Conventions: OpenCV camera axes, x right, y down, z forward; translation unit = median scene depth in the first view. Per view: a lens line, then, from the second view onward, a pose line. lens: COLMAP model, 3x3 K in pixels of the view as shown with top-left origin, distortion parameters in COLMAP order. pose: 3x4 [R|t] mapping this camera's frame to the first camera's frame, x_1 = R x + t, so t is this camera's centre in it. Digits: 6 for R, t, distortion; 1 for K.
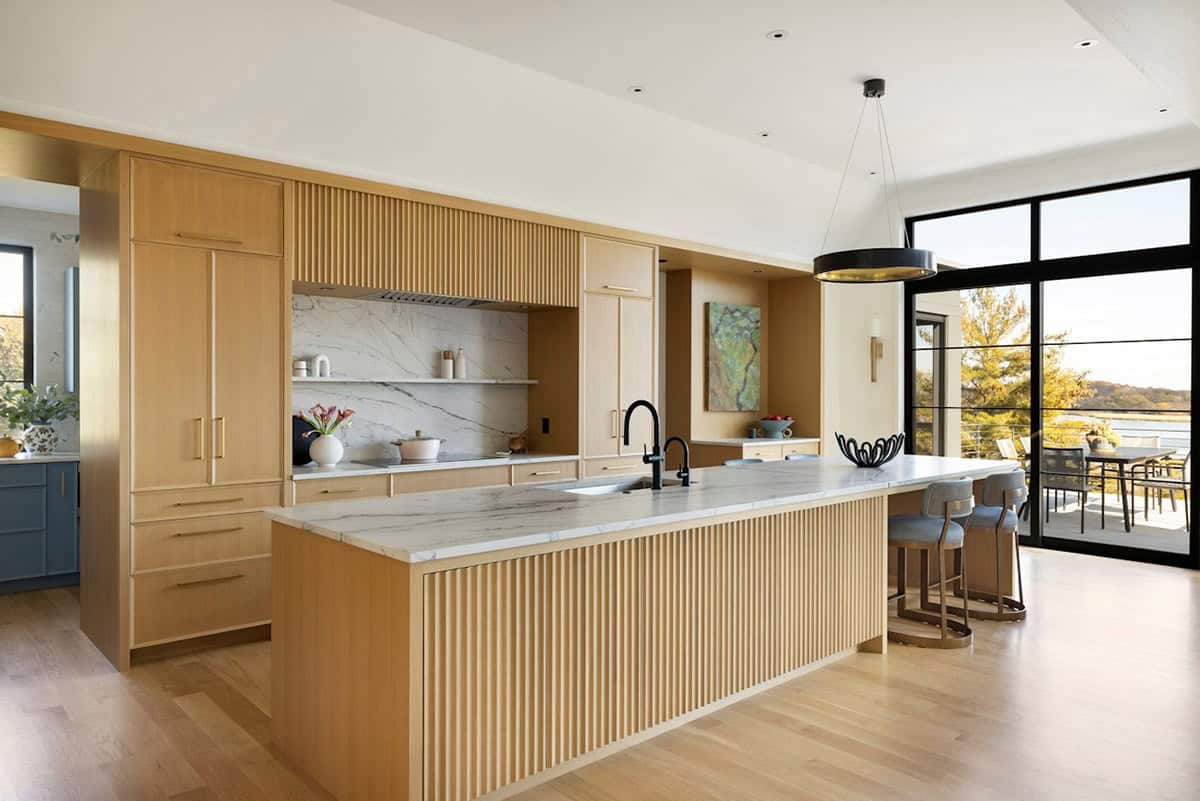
lens RADIAL K [[800.5, 0, 600.0], [0, 800.5, 400.5], [0, 0, 1]] dist [-0.001383, 0.002488]
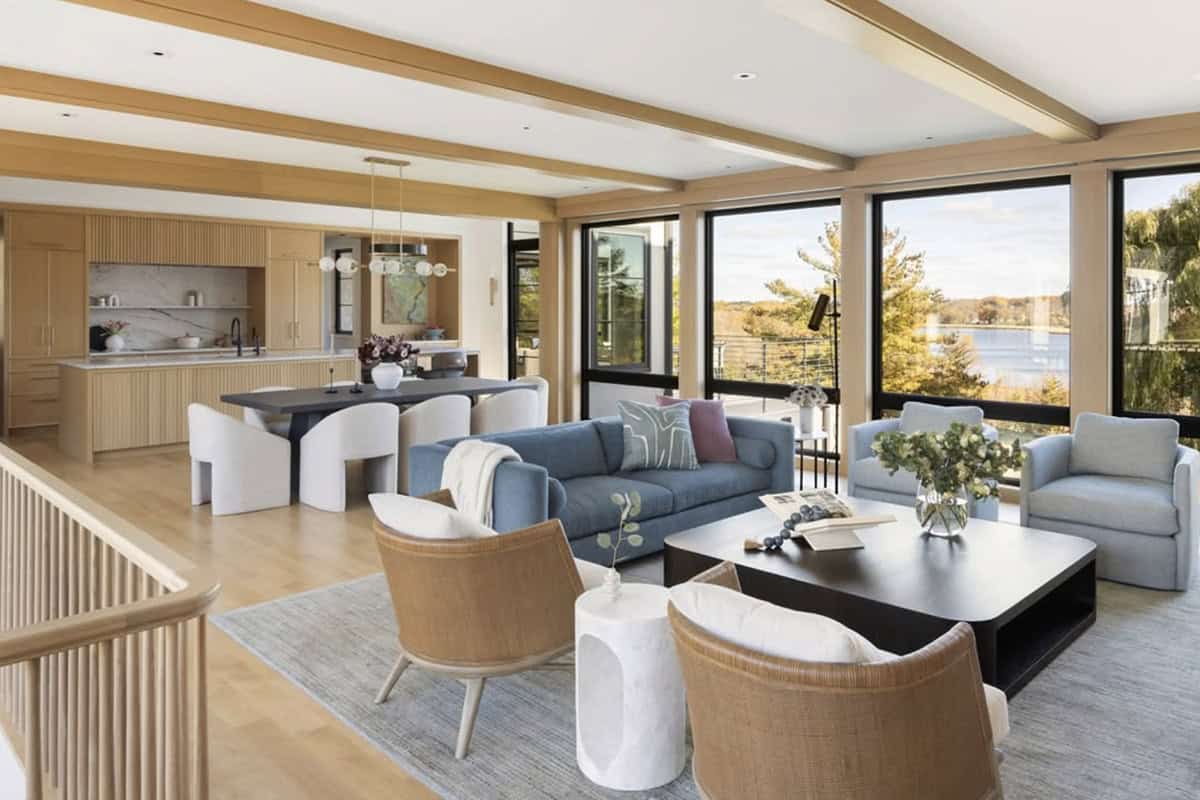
lens RADIAL K [[822.2, 0, 597.3], [0, 822.2, 316.5], [0, 0, 1]] dist [-0.006293, -0.006494]
pose [[0.998803, -0.001441, 0.048901, 0.680939], [0.001361, 0.999998, 0.001675, -0.004868], [-0.048903, -0.001606, 0.998802, -0.985213]]
